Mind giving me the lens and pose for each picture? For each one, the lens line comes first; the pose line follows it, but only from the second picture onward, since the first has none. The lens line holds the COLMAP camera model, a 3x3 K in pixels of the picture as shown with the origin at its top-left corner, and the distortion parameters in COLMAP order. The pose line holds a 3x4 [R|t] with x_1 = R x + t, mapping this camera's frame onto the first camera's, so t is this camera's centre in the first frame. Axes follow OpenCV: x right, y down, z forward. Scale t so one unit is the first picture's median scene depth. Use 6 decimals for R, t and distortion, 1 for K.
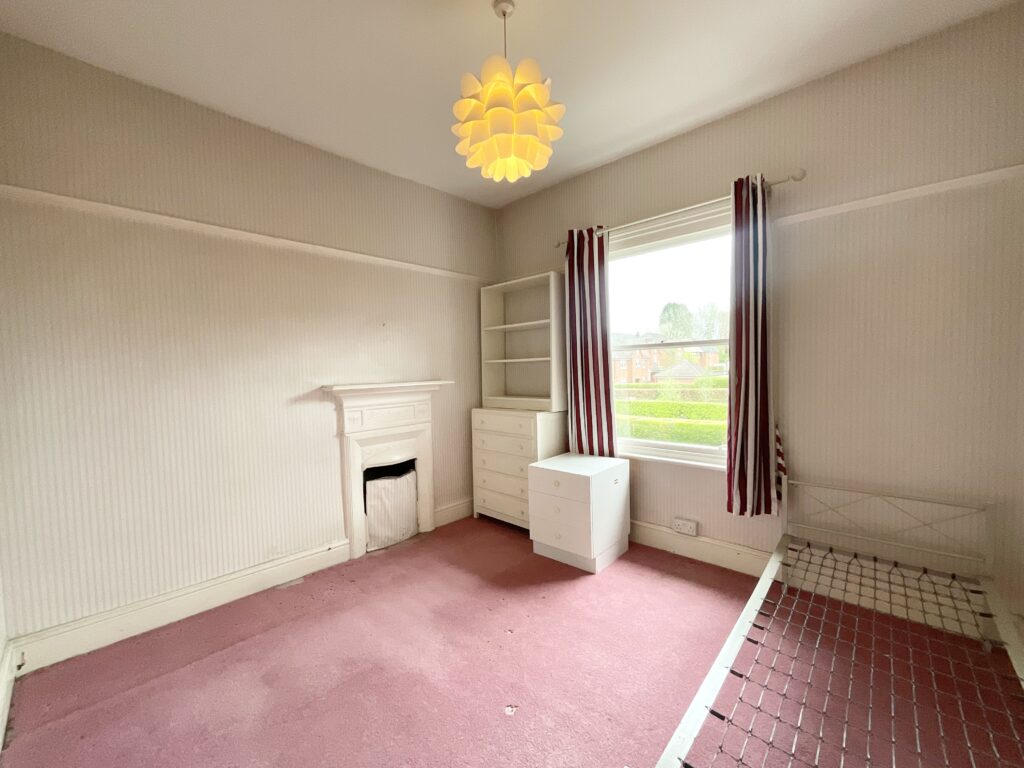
lens RADIAL K [[398.9, 0, 512.0], [0, 398.9, 384.0], [0, 0, 1]] dist [-0.022011, -0.000146]
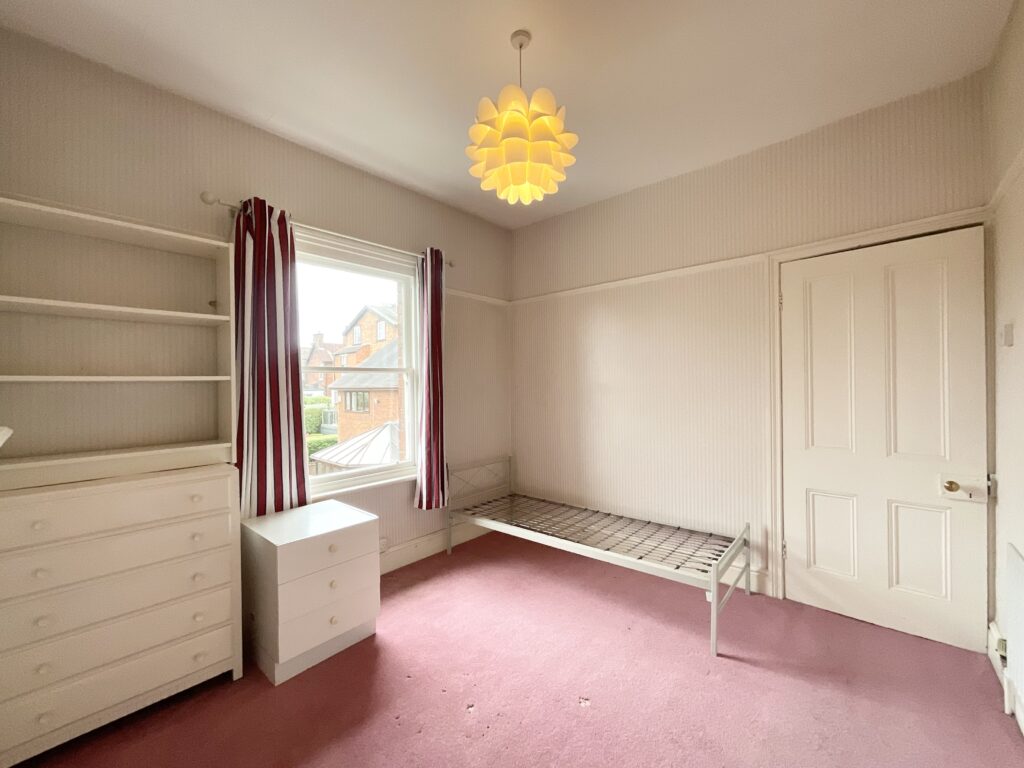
lens RADIAL K [[416.1, 0, 512.0], [0, 416.1, 384.0], [0, 0, 1]] dist [-0.000642, -0.000062]
pose [[-0.025004, 0.031008, 0.999206, -0.731619], [0.059736, 0.997779, -0.029469, -0.010515], [-0.997901, 0.058952, -0.026801, 0.725924]]
